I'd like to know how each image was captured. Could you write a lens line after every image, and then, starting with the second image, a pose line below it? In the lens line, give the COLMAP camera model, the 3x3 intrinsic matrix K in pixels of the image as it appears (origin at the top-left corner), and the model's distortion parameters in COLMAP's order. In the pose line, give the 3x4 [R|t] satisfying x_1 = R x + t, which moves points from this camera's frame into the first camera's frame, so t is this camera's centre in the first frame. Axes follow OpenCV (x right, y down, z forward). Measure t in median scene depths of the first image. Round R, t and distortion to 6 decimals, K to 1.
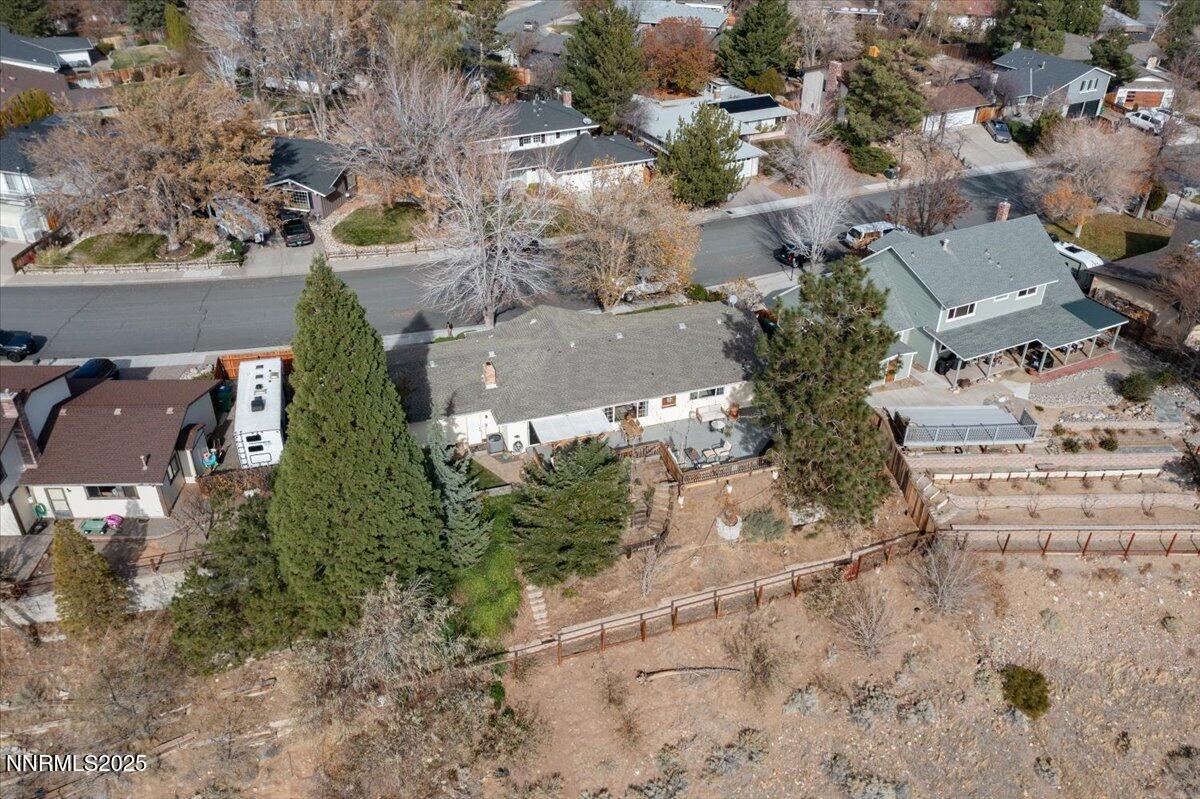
lens RADIAL K [[947.8, 0, 600.0], [0, 947.8, 399.5], [0, 0, 1]] dist [0.001072, 0.002004]
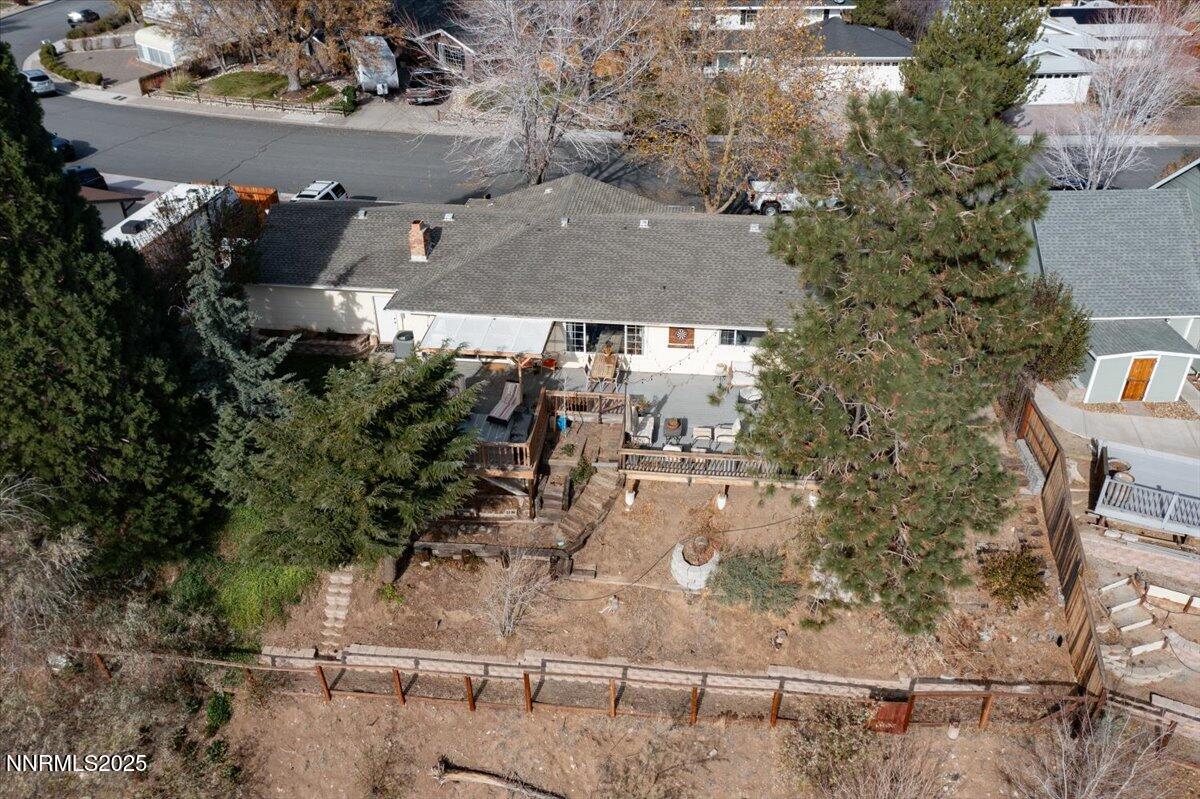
lens RADIAL K [[948.1, 0, 600.0], [0, 948.1, 399.5], [0, 0, 1]] dist [-0.003350, 0.000837]
pose [[0.902188, 0.217072, -0.372742, 0.268049], [-0.216087, 0.975337, 0.044983, 0.024882], [0.373314, 0.039962, 0.926844, 0.446890]]
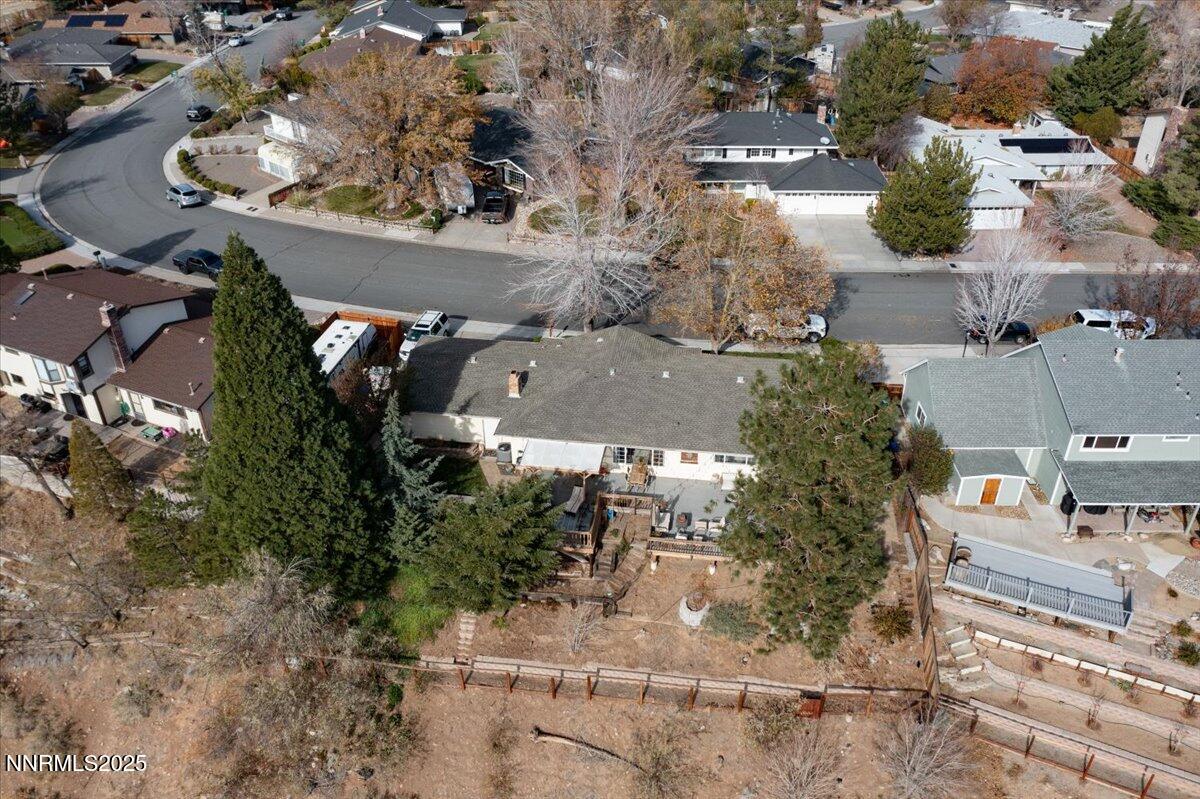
lens RADIAL K [[948.1, 0, 600.0], [0, 948.1, 399.5], [0, 0, 1]] dist [-0.003350, 0.000837]
pose [[0.890032, 0.233800, -0.391384, 0.352438], [-0.230726, 0.971428, 0.055613, -0.085620], [0.393203, 0.040805, 0.918546, 0.137688]]
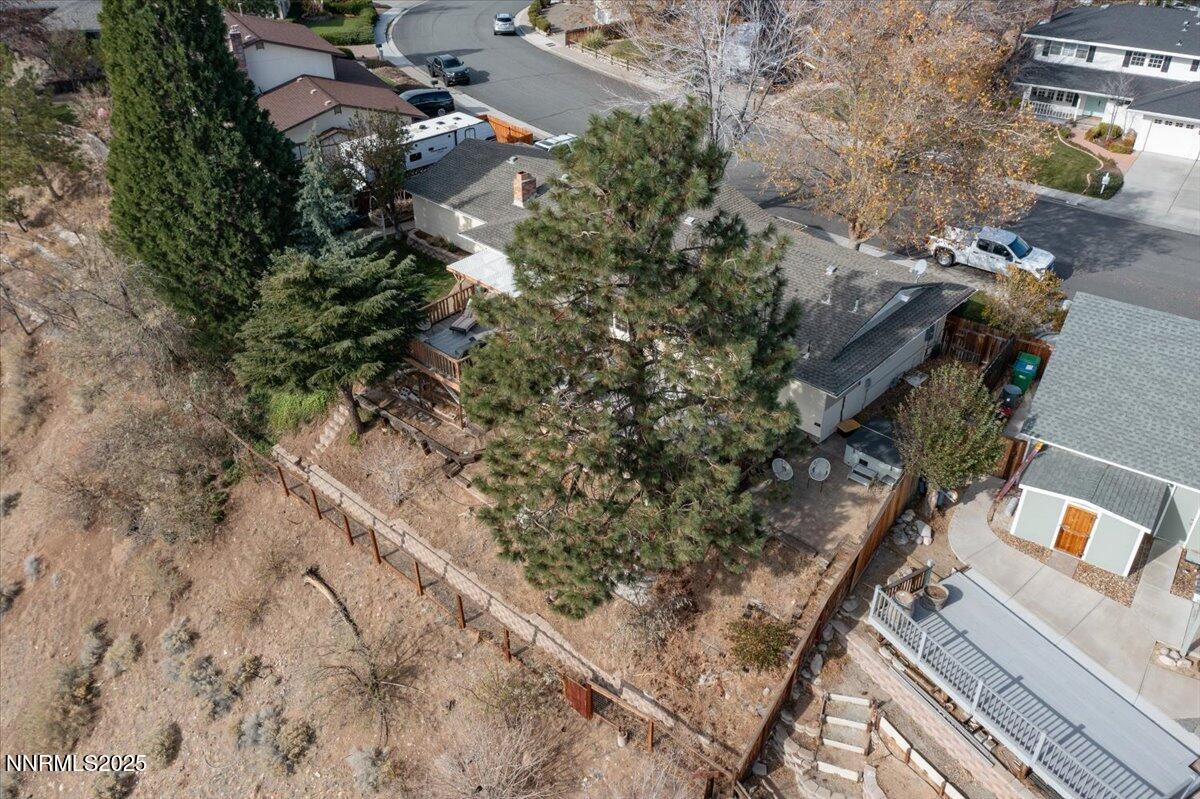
lens RADIAL K [[948.1, 0, 600.0], [0, 948.1, 399.5], [0, 0, 1]] dist [-0.003350, 0.000837]
pose [[0.469292, 0.474623, -0.744646, 0.578269], [-0.467795, 0.848847, 0.246224, -0.101379], [0.748954, 0.232791, 0.620384, 0.612180]]
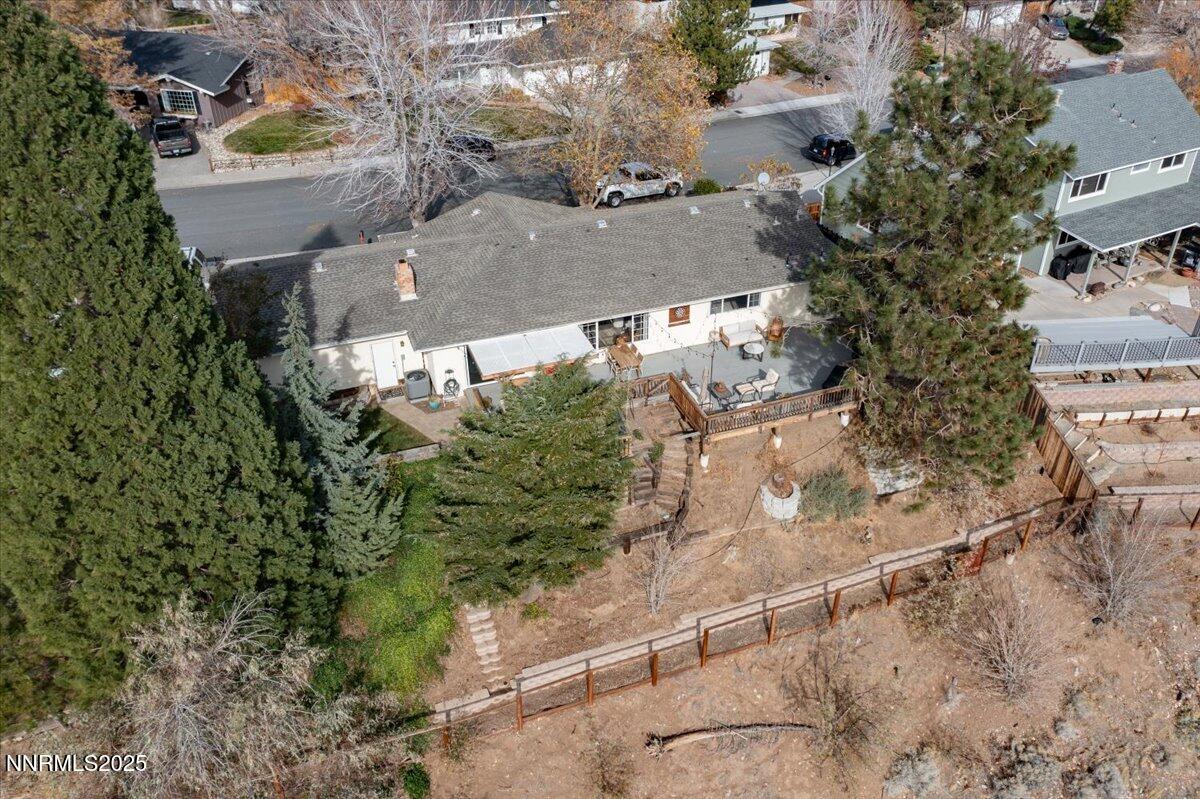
lens RADIAL K [[948.1, 0, 600.0], [0, 948.1, 399.5], [0, 0, 1]] dist [-0.003350, 0.000837]
pose [[0.999462, -0.030112, 0.013037, 0.006838], [0.030107, 0.999547, 0.000554, 0.060949], [-0.013048, -0.000161, 0.999915, 0.348597]]
